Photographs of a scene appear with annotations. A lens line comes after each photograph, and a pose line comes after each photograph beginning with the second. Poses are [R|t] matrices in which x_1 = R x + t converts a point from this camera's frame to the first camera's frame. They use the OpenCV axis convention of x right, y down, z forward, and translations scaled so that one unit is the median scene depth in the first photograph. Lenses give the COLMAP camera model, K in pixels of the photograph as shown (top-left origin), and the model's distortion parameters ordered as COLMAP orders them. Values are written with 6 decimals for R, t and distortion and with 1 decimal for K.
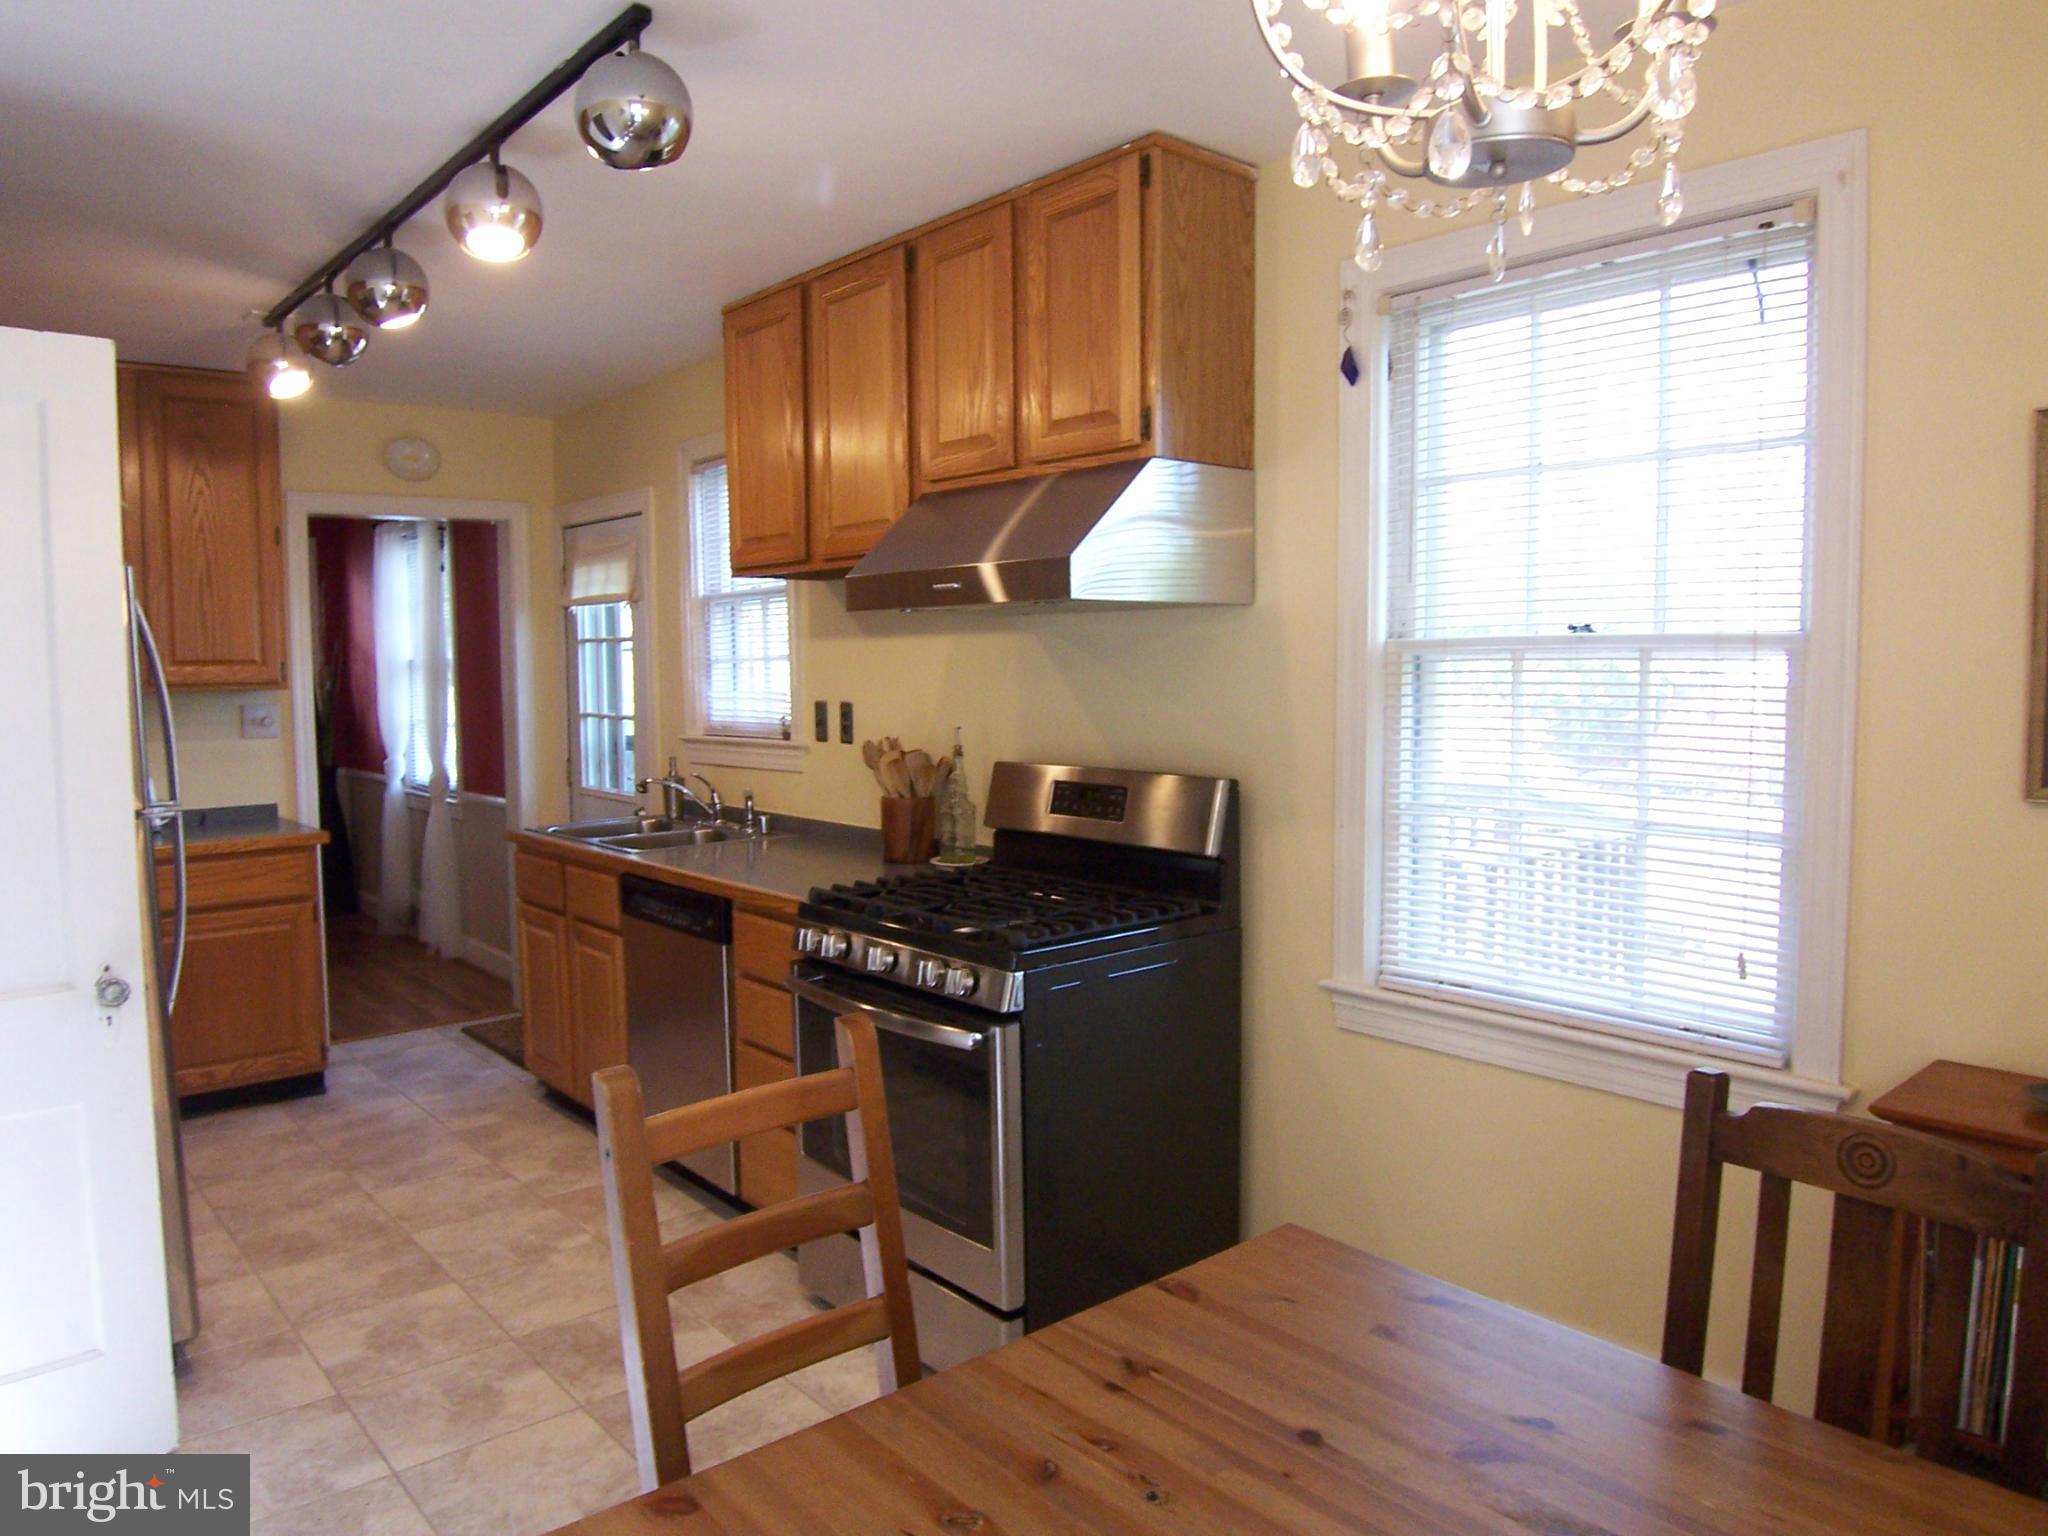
lens RADIAL K [[1393.2, 0, 1024.0], [0, 1393.2, 768.0], [0, 0, 1]] dist [-0.006906, -0.069966]
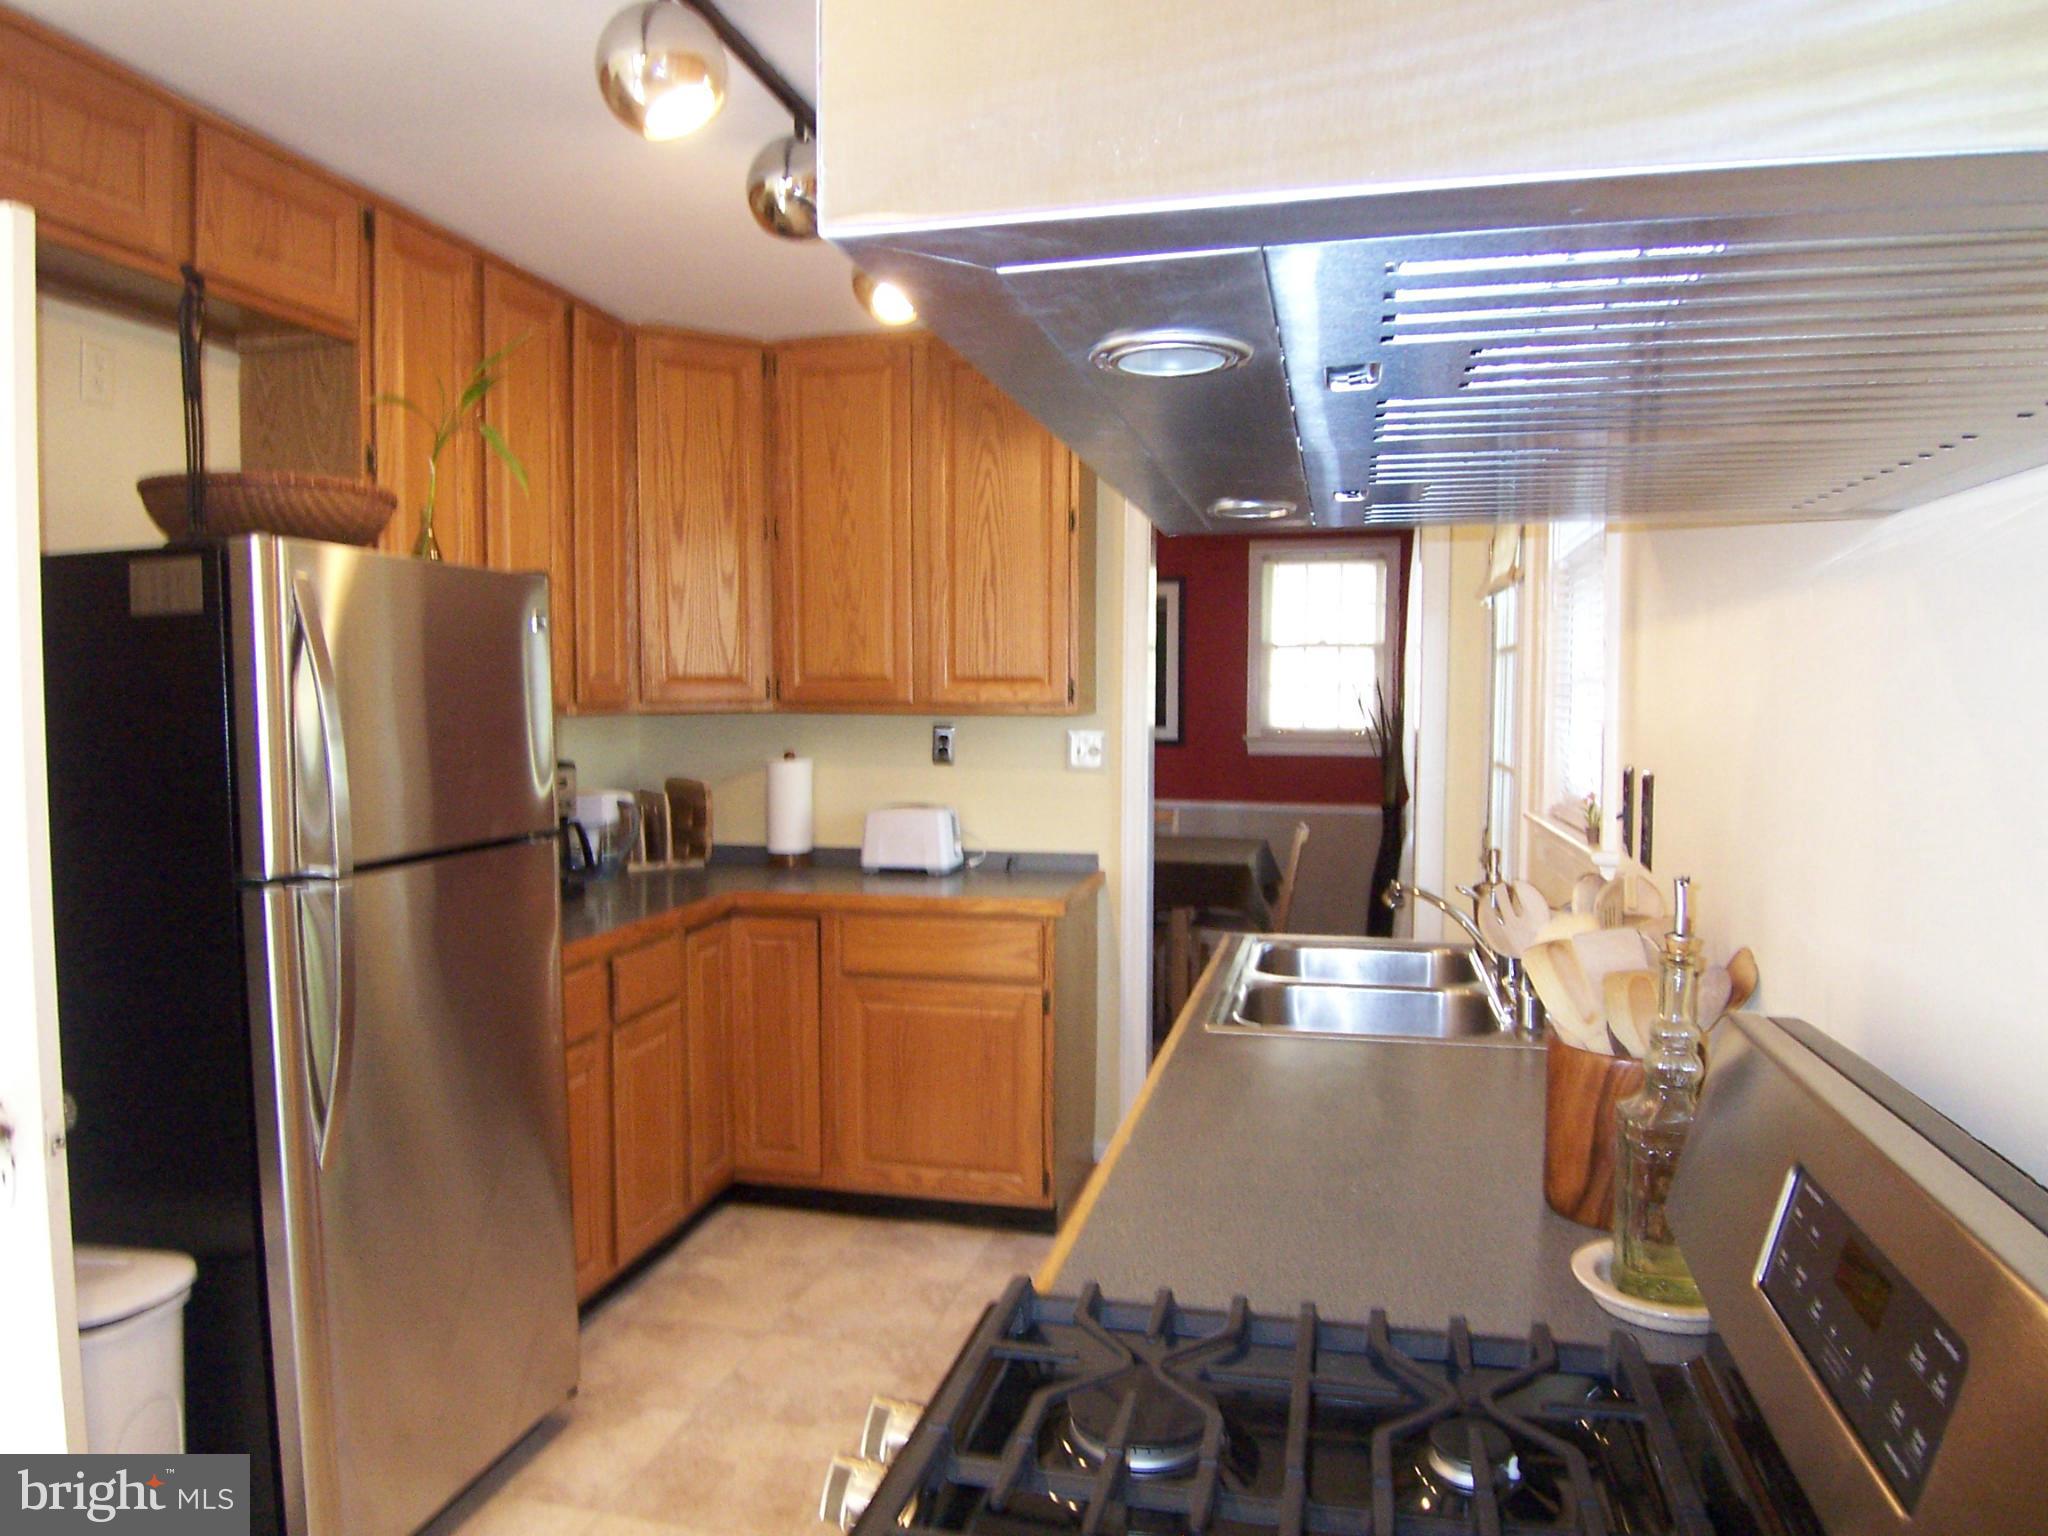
lens RADIAL K [[1377.8, 0, 970.4], [0, 1377.8, 776.5], [0, 0, 1]] dist [-0.003885, -0.067085]
pose [[0.563347, 0.055976, -0.824322, 0.088824], [-0.064992, 0.997613, 0.023328, -0.036441], [0.823661, 0.040432, 0.565640, 0.519999]]
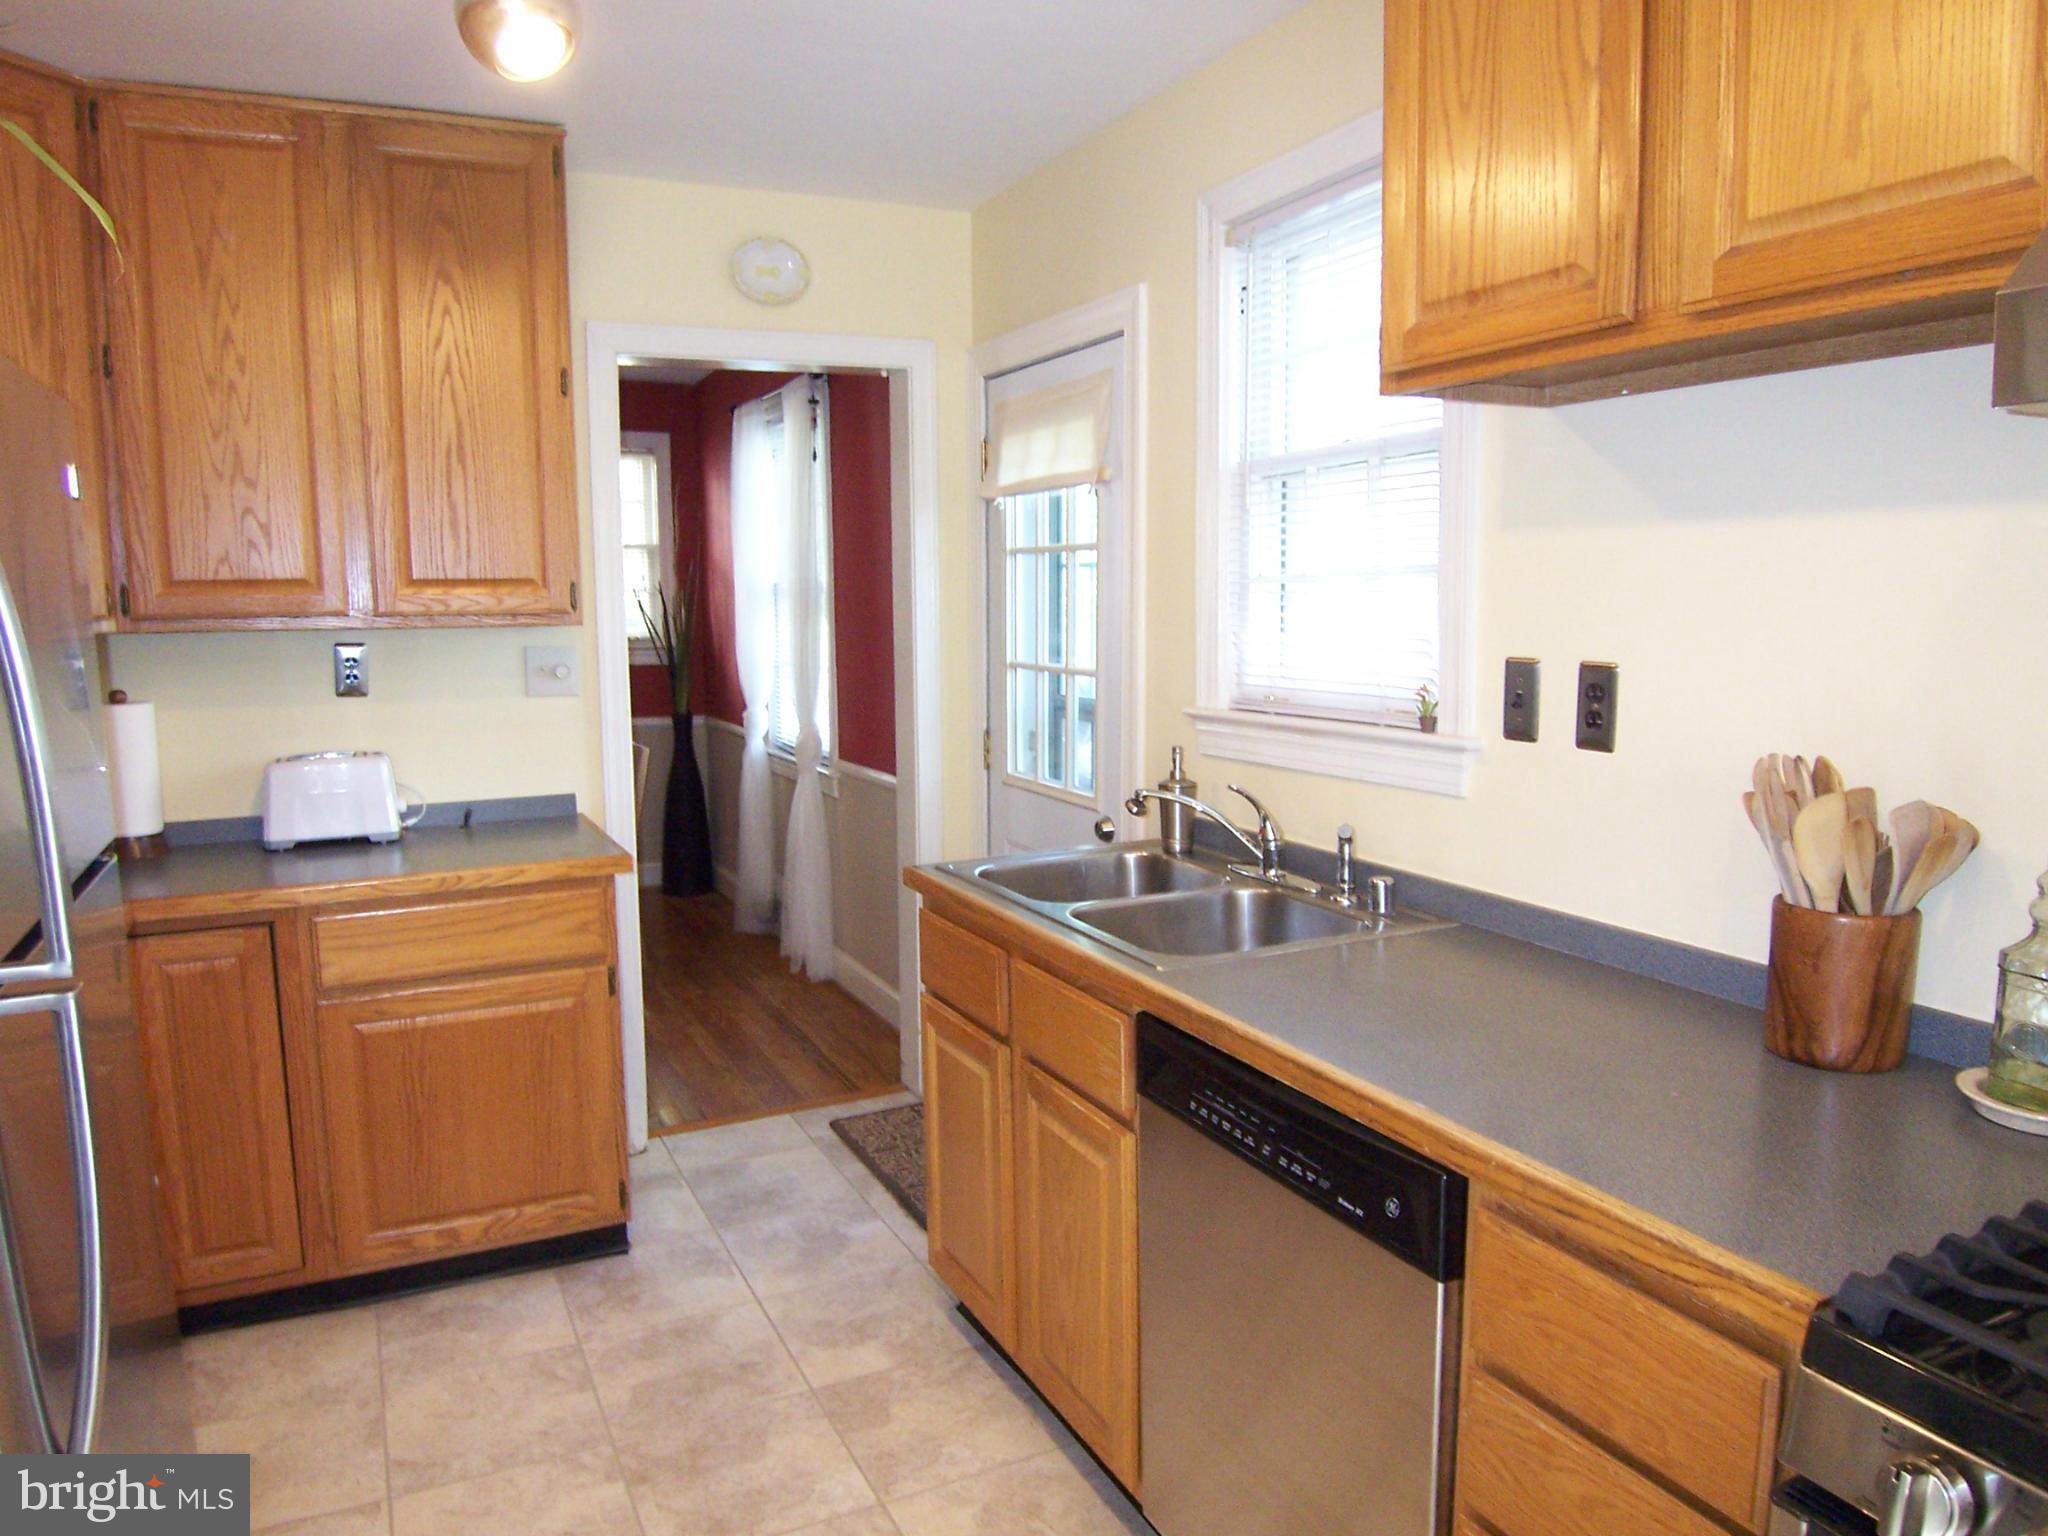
lens RADIAL K [[1393.2, 0, 1024.0], [0, 1393.2, 768.0], [0, 0, 1]] dist [-0.006906, -0.069966]
pose [[0.968093, 0.031255, -0.248634, -0.174296], [-0.018716, 0.998438, 0.052635, -0.028760], [0.249890, -0.046302, 0.967166, 0.434256]]
